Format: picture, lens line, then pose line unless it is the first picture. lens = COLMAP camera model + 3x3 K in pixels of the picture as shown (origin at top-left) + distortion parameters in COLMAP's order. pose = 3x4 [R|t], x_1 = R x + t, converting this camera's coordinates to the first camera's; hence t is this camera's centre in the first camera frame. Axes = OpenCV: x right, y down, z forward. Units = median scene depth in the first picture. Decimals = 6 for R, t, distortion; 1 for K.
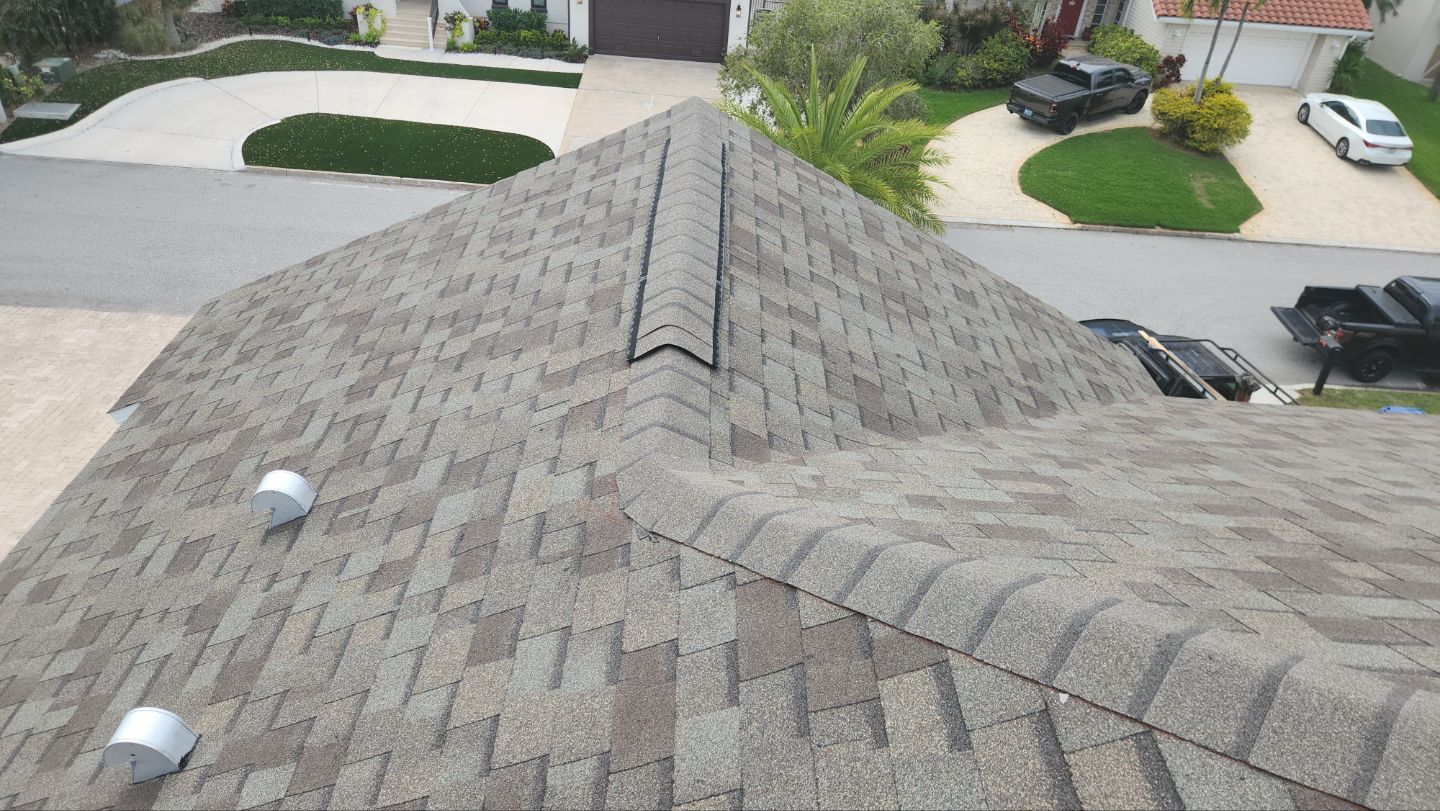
lens RADIAL K [[933.7, 0, 685.1], [0, 933.7, 409.2], [0, 0, 1]] dist [0.072971, -0.058740]
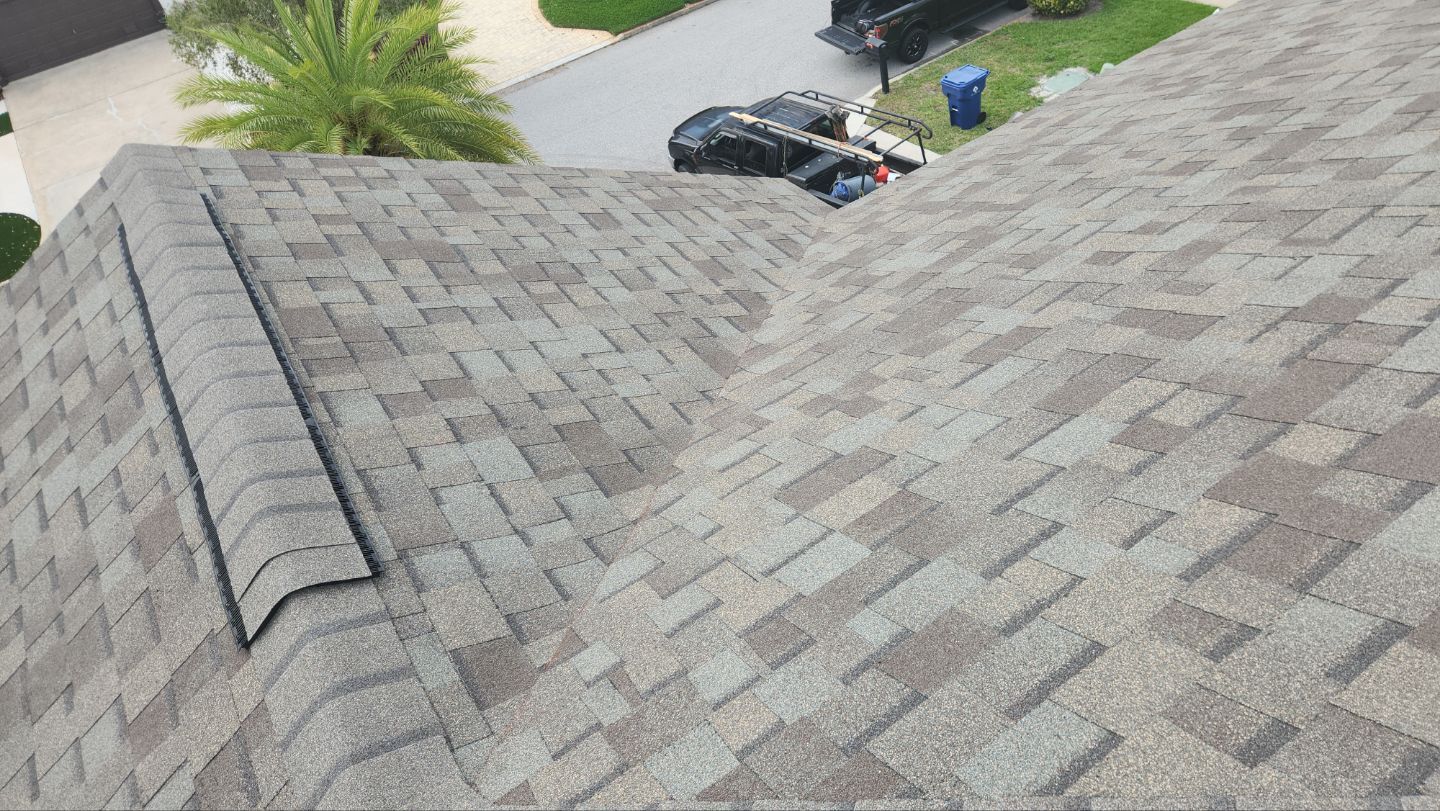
lens RADIAL K [[986.1, 0, 706.5], [0, 986.1, 415.5], [0, 0, 1]] dist [0.093743, -0.080433]
pose [[0.805987, -0.524119, 0.275108, 0.056981], [0.493823, 0.851625, 0.175709, -0.101144], [-0.326382, -0.005764, 0.945221, 0.193318]]
